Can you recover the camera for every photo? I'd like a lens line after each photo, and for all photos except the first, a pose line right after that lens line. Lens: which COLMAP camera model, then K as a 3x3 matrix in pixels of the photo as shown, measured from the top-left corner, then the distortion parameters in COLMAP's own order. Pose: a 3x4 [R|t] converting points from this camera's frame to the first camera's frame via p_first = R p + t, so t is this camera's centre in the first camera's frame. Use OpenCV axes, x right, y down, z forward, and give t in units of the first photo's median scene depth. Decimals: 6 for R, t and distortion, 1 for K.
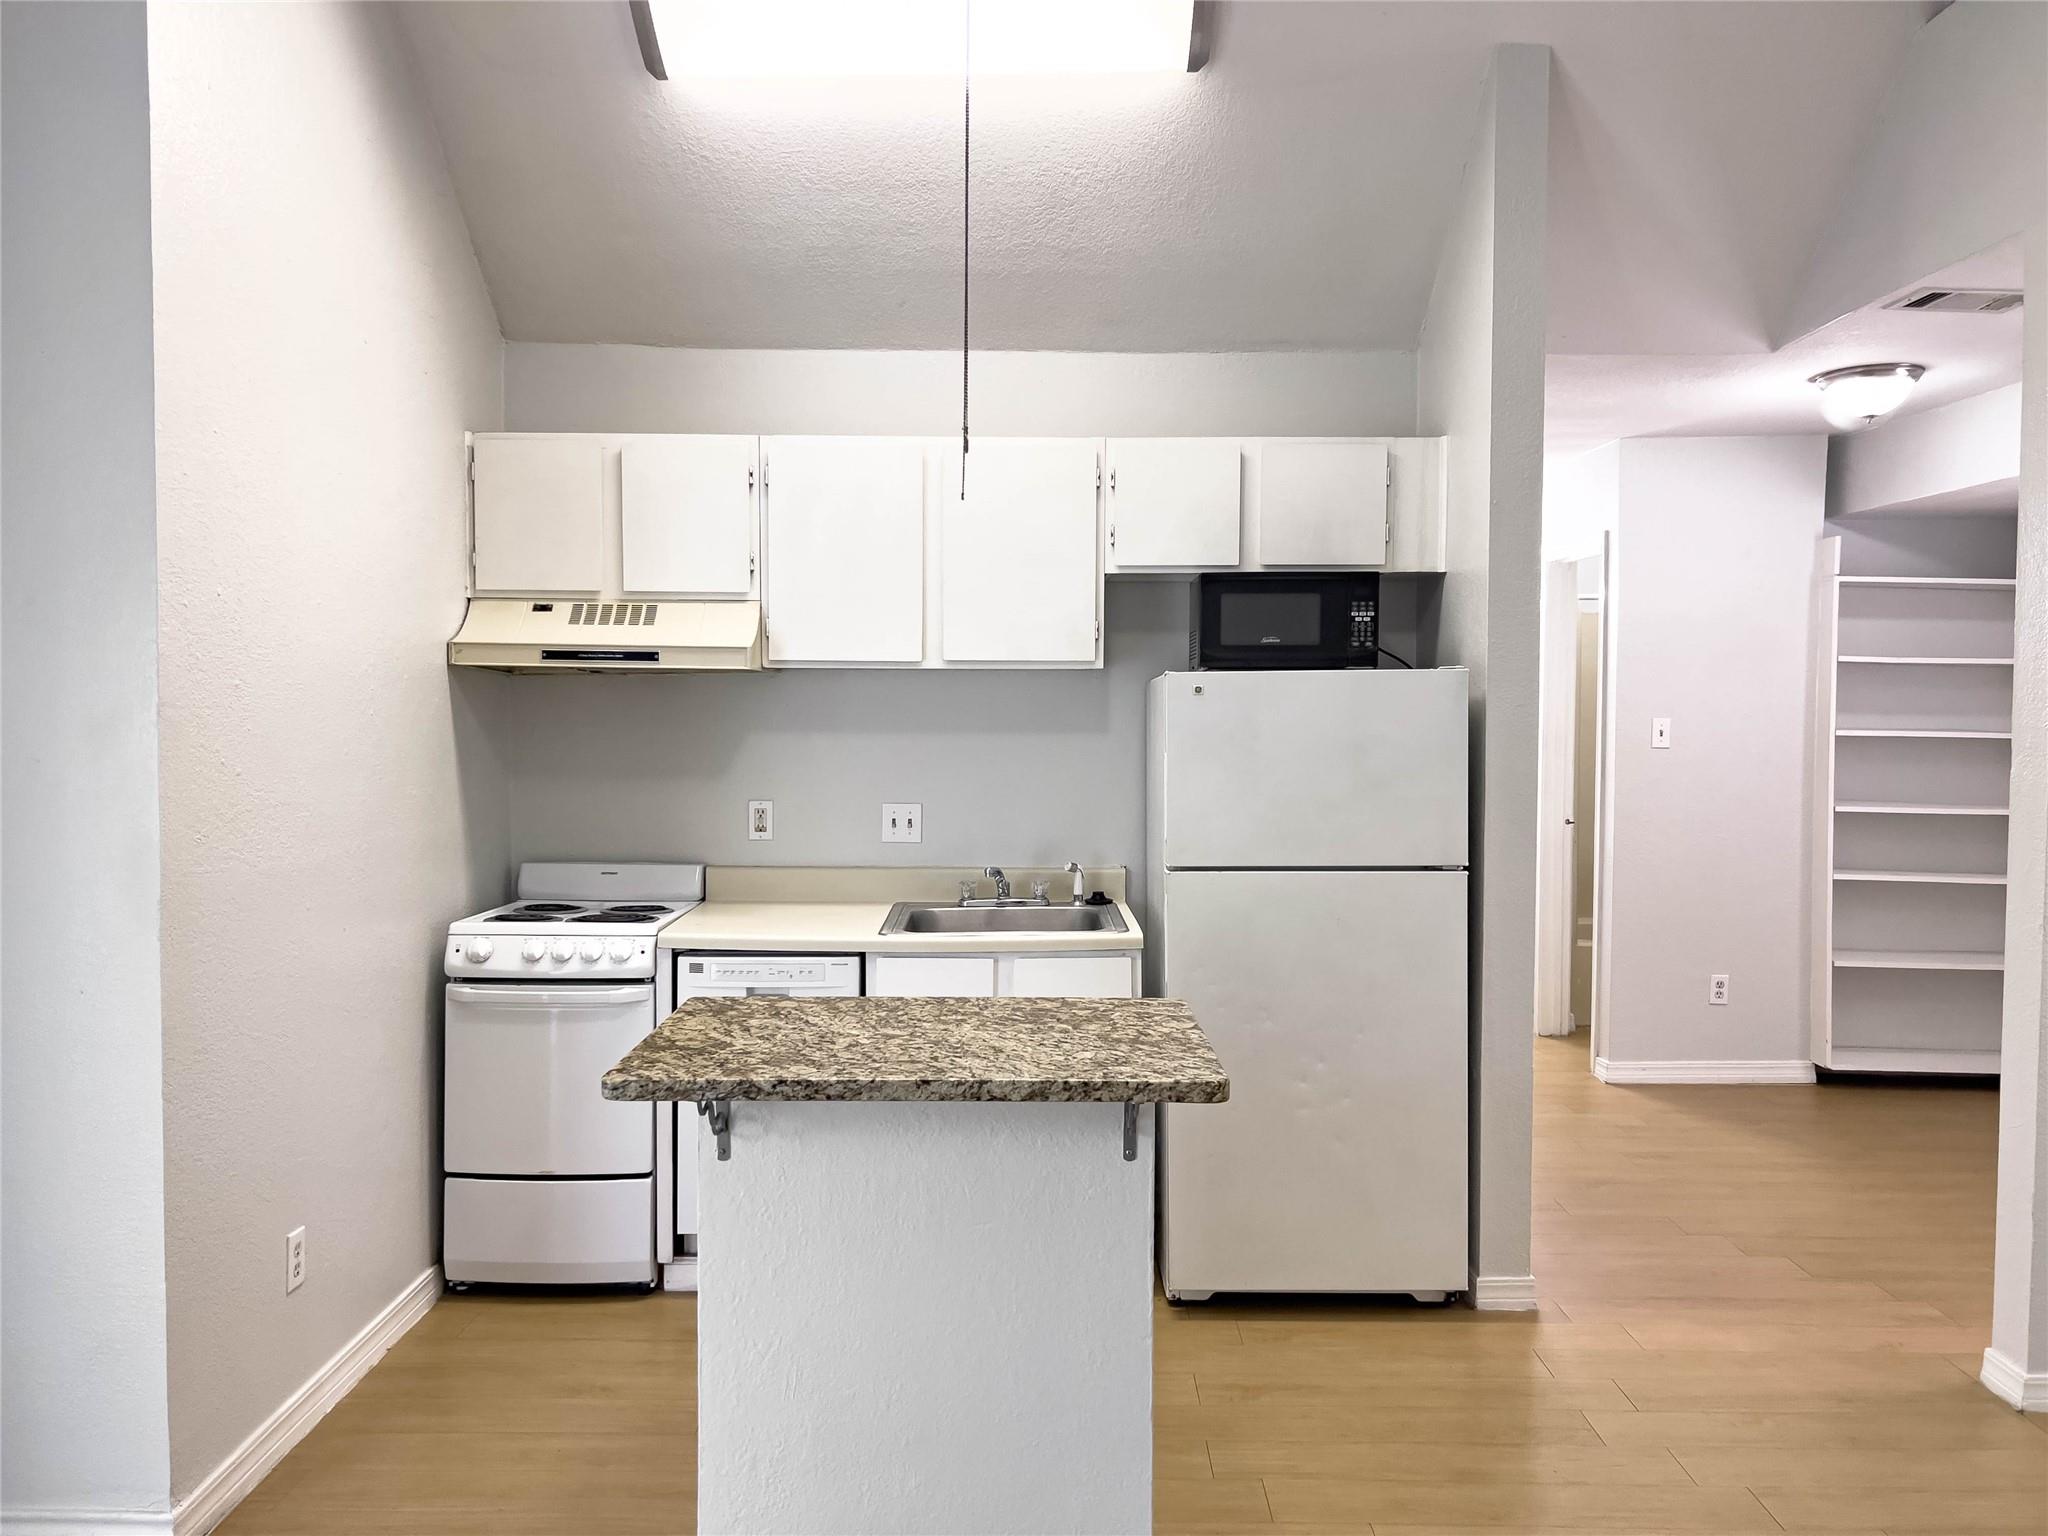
lens RADIAL K [[1567.2, 0, 1028.8], [0, 1567.2, 770.8], [0, 0, 1]] dist [0.051239, -0.031096]
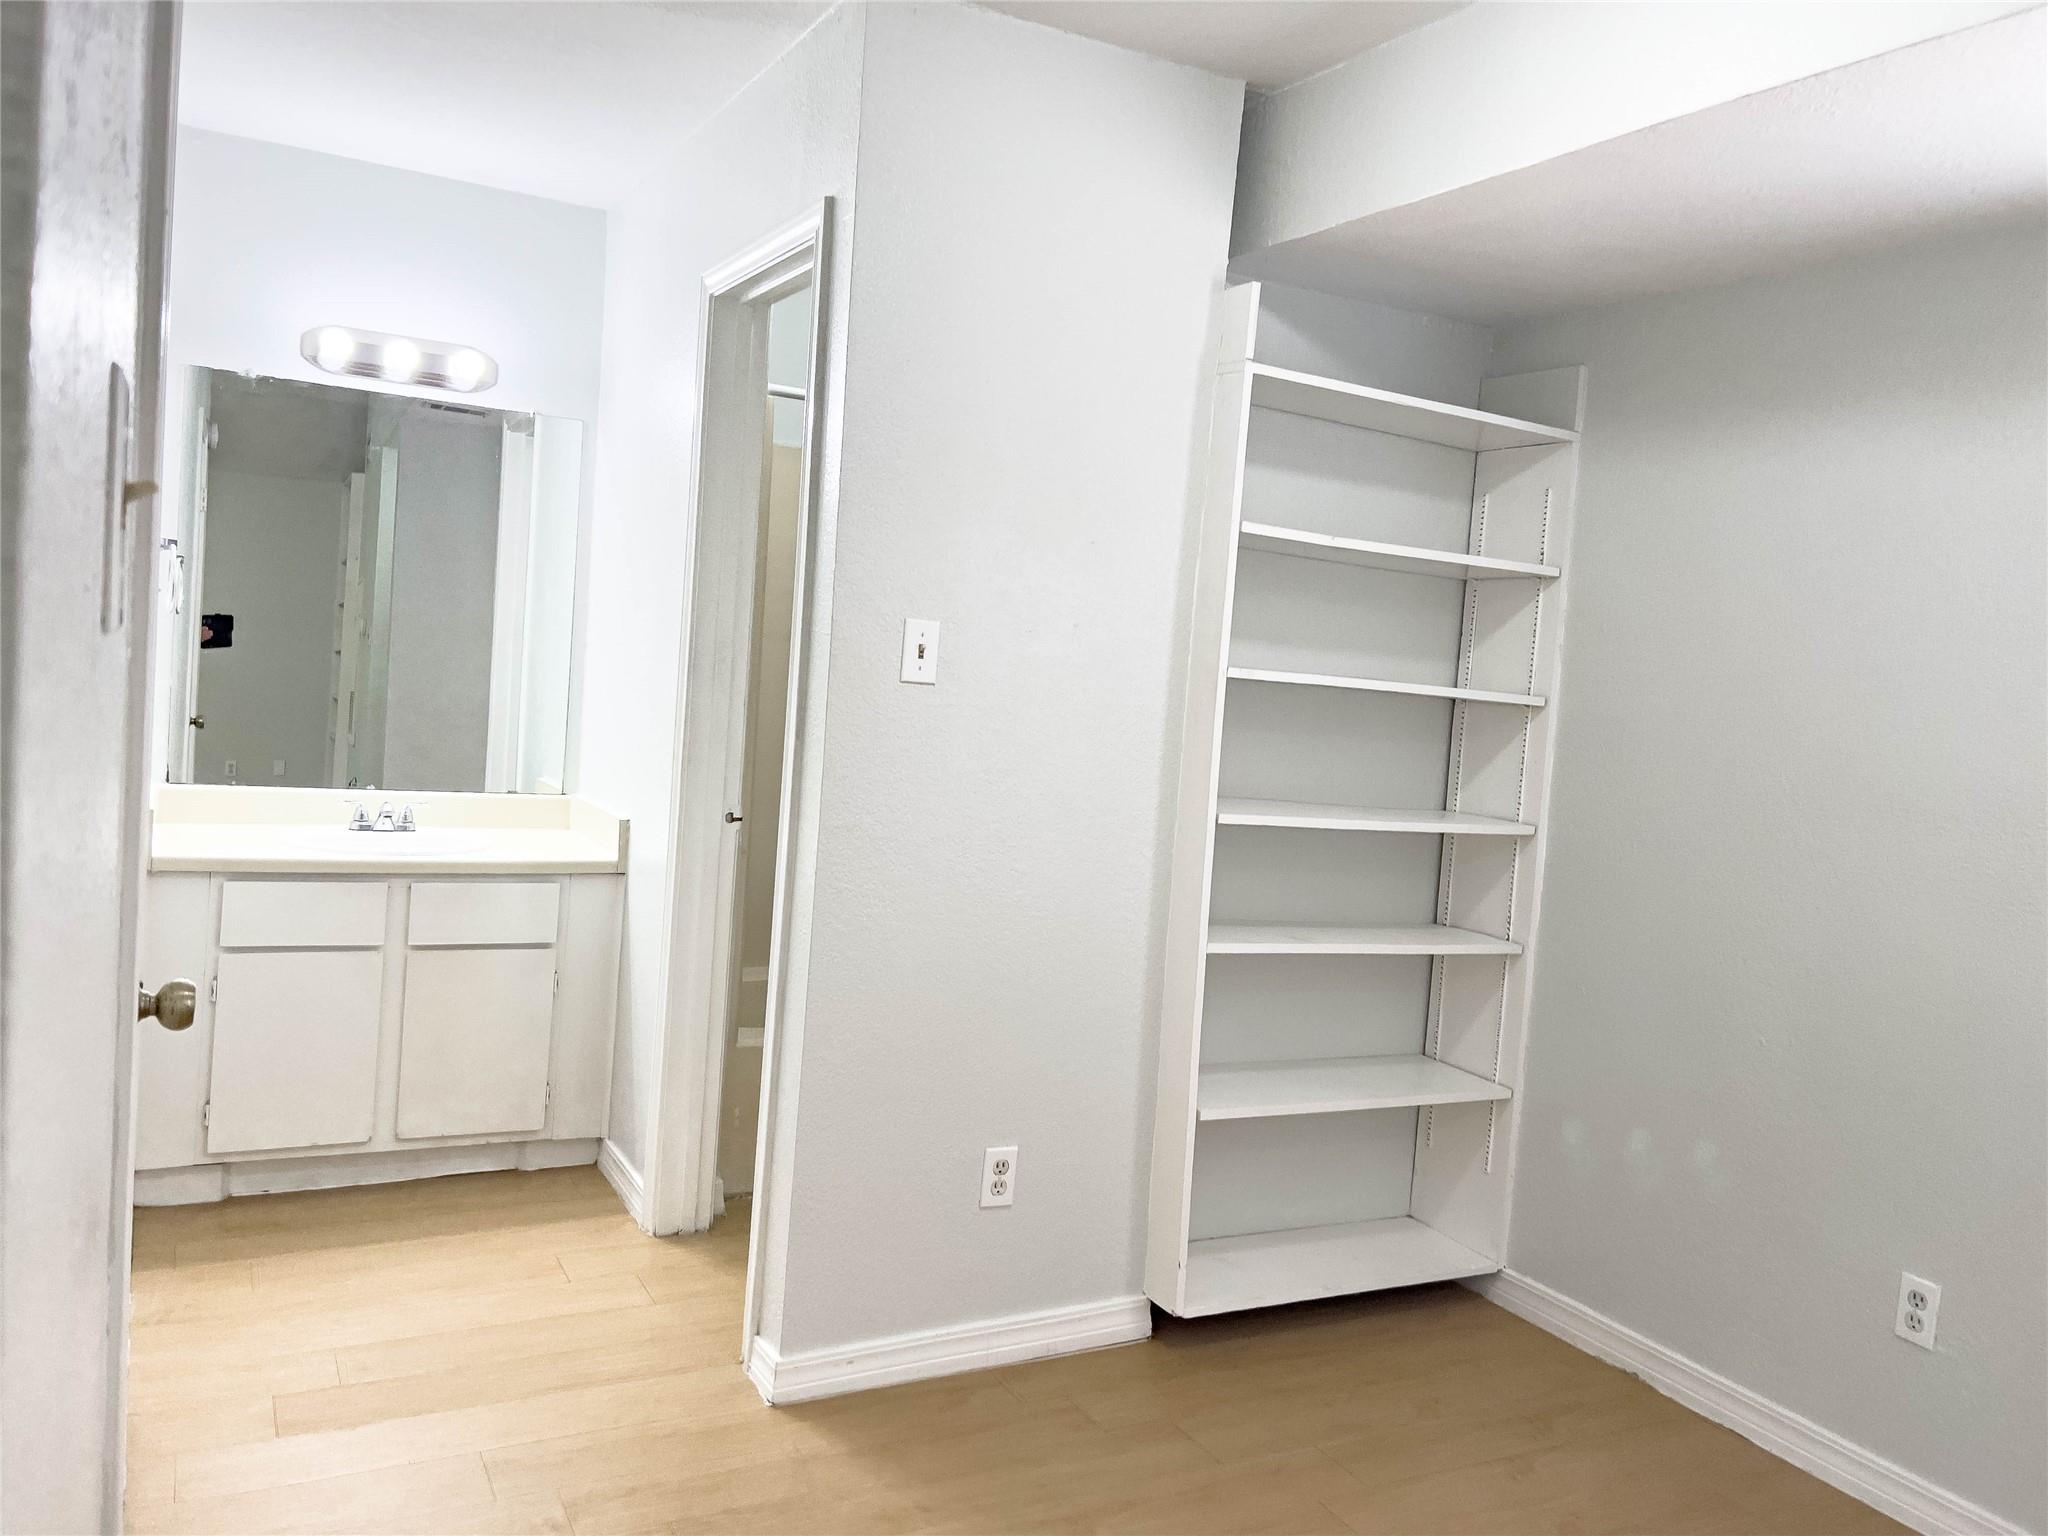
lens RADIAL K [[1567.2, 0, 1033.6], [0, 1567.2, 751.9], [0, 0, 1]] dist [0.051239, -0.031096]
pose [[0.875220, 0.034010, 0.482529, 0.194731], [-0.048646, 0.998657, 0.017846, -0.003516], [-0.481274, -0.039092, 0.875698, 0.543079]]
